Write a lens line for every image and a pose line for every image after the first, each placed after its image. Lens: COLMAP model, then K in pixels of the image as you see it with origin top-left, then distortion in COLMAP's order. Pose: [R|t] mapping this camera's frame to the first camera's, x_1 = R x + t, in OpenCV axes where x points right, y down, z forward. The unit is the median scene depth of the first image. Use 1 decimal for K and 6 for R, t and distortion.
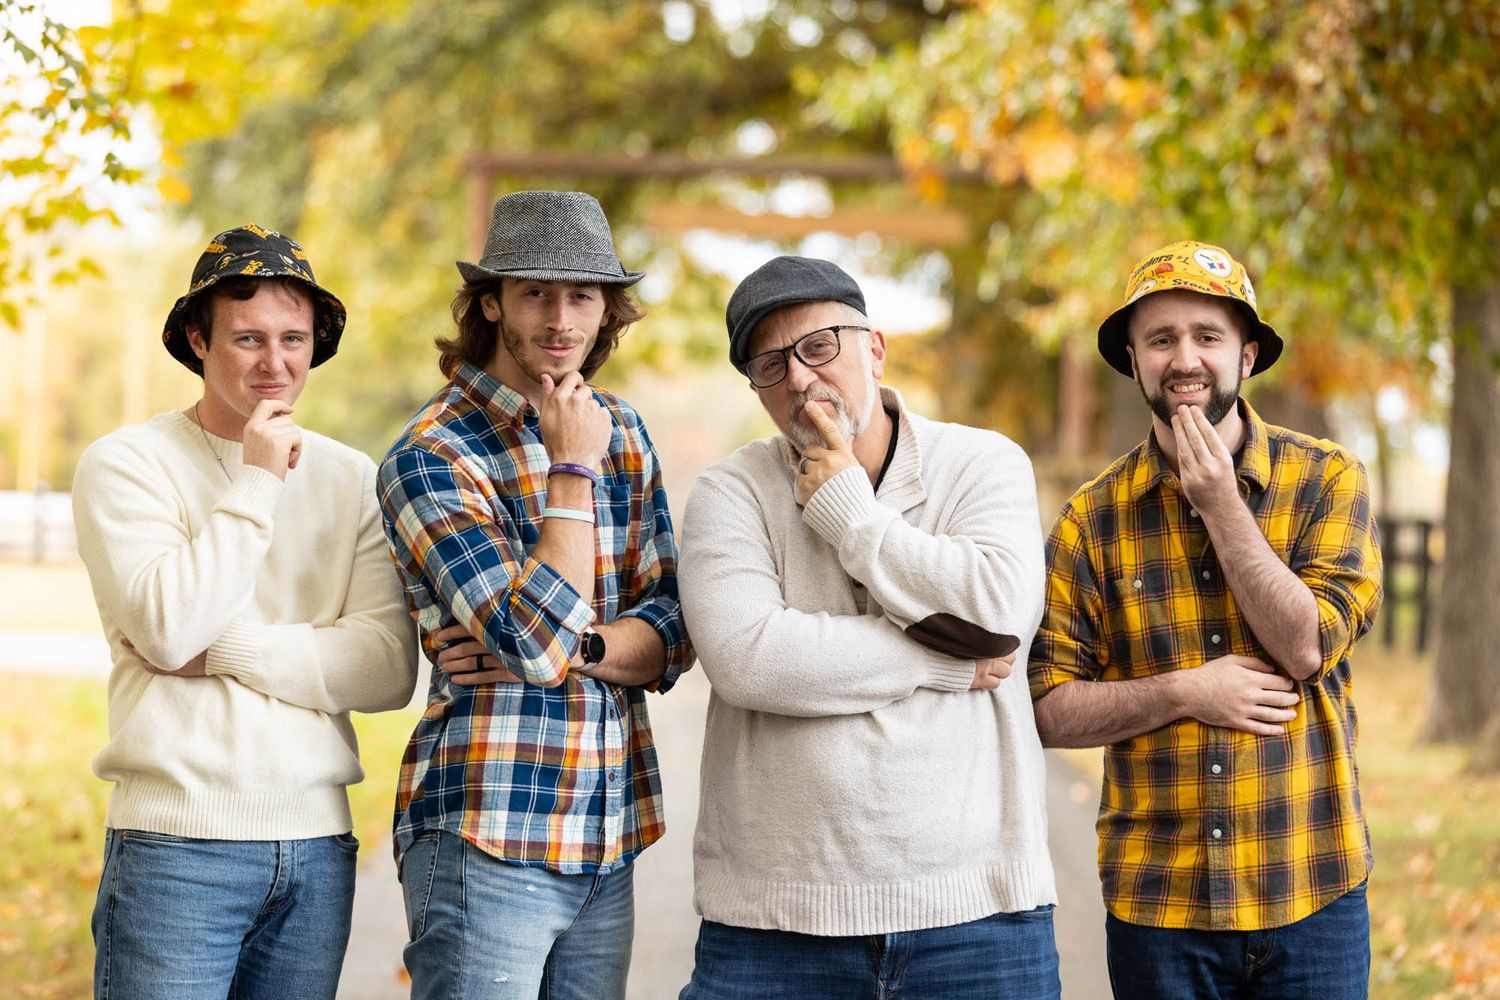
lens RADIAL K [[5390.8, 0, 749.3], [0, 5390.8, 499.6], [0, 0, 1]] dist [-0.004486, 0.000000]
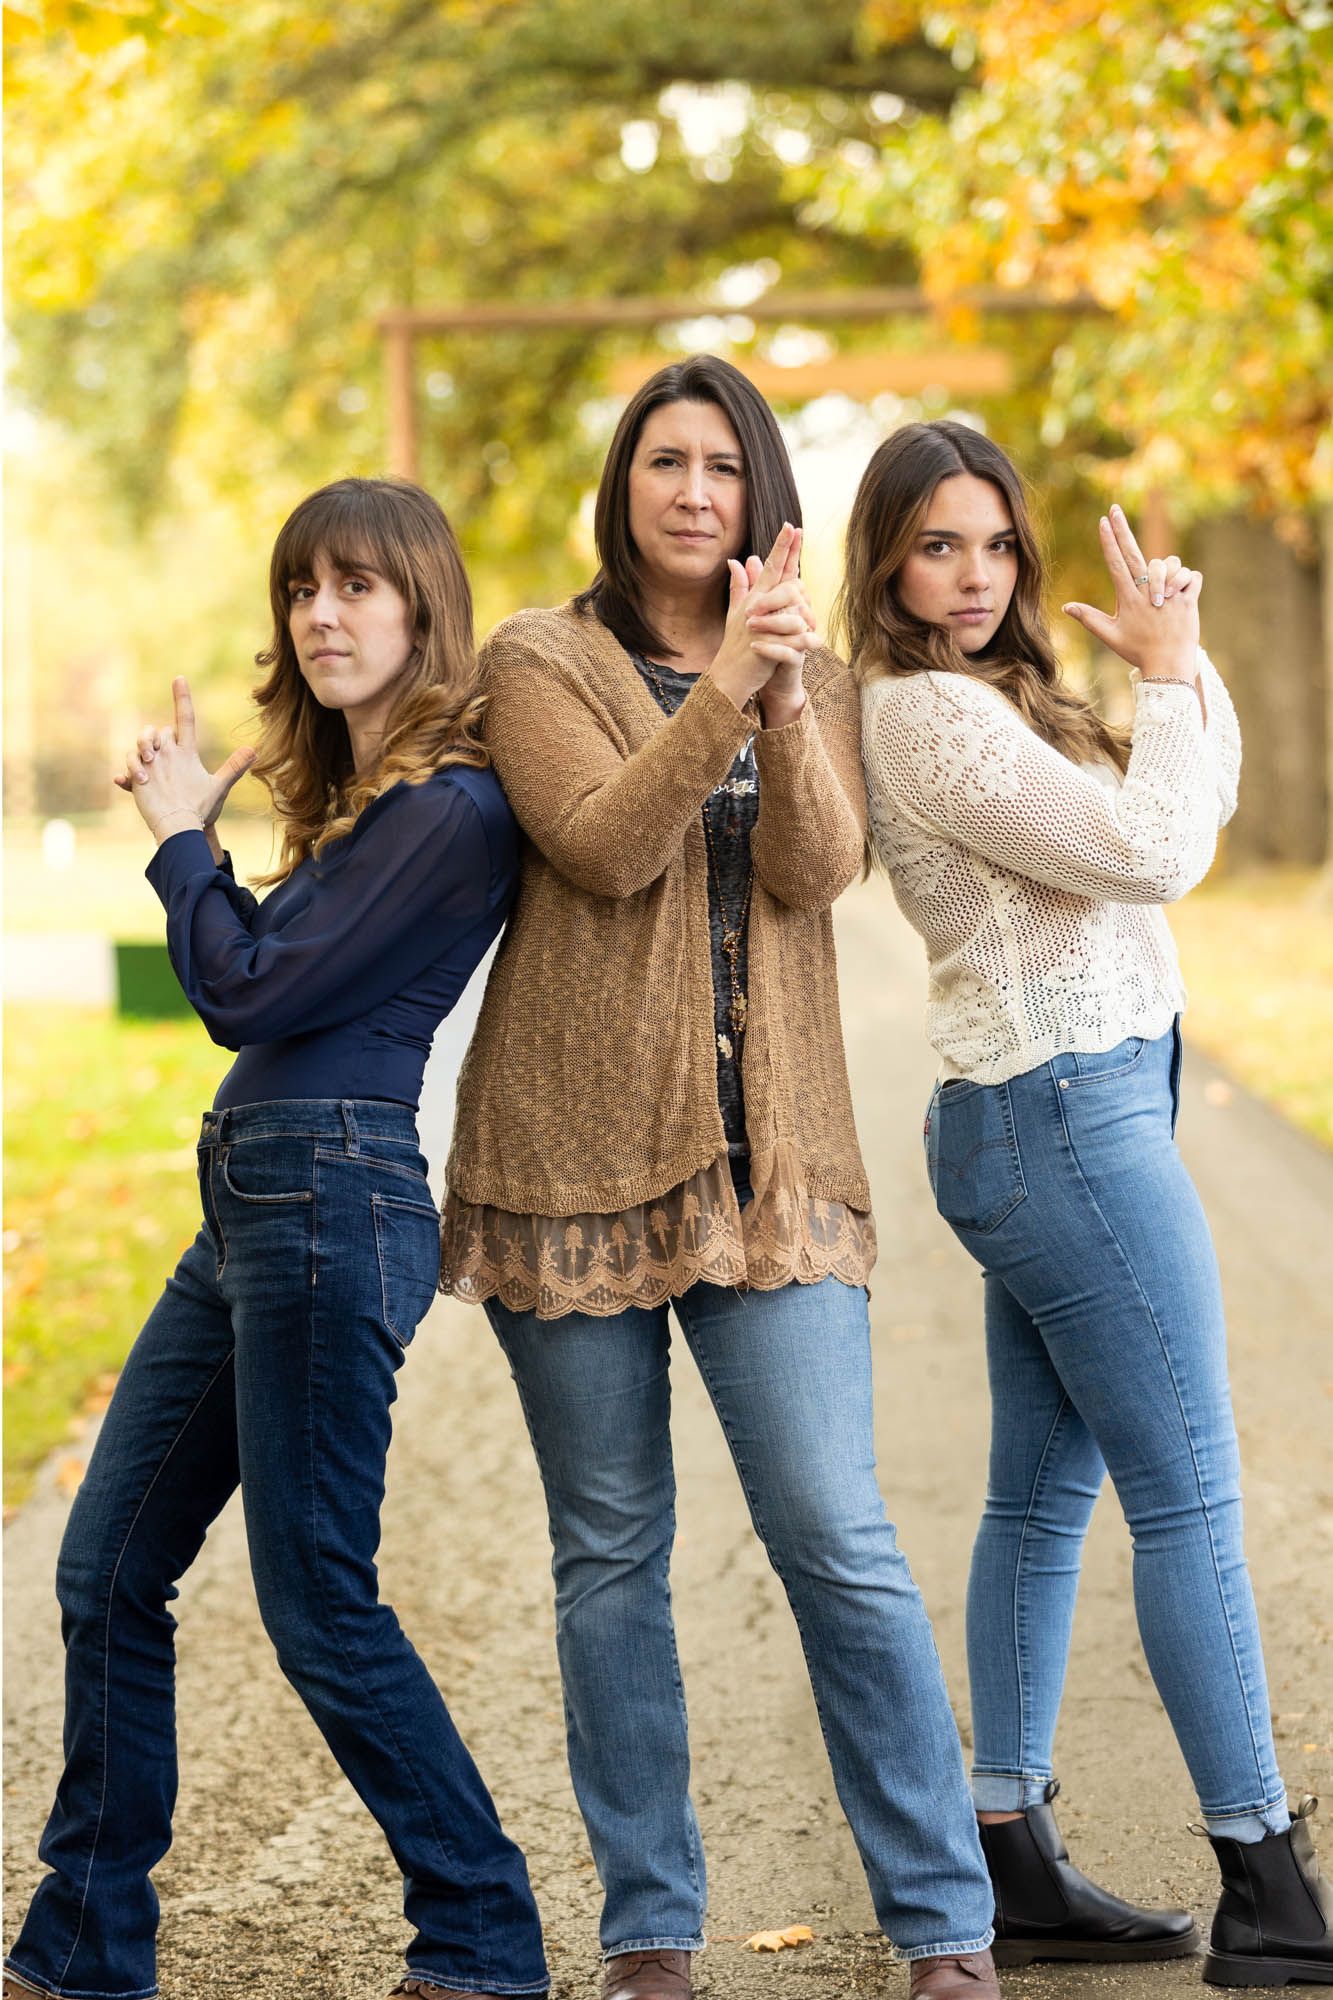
lens RADIAL K [[5155.0, 0, 663.7], [0, 5155.0, 999.1], [0, 0, 1]] dist [-0.371393, 0.000000]
pose [[0.998542, -0.050302, -0.019587, -0.000737], [0.051220, 0.997455, 0.049598, 0.002183], [0.017043, -0.050529, 0.998577, 0.239923]]
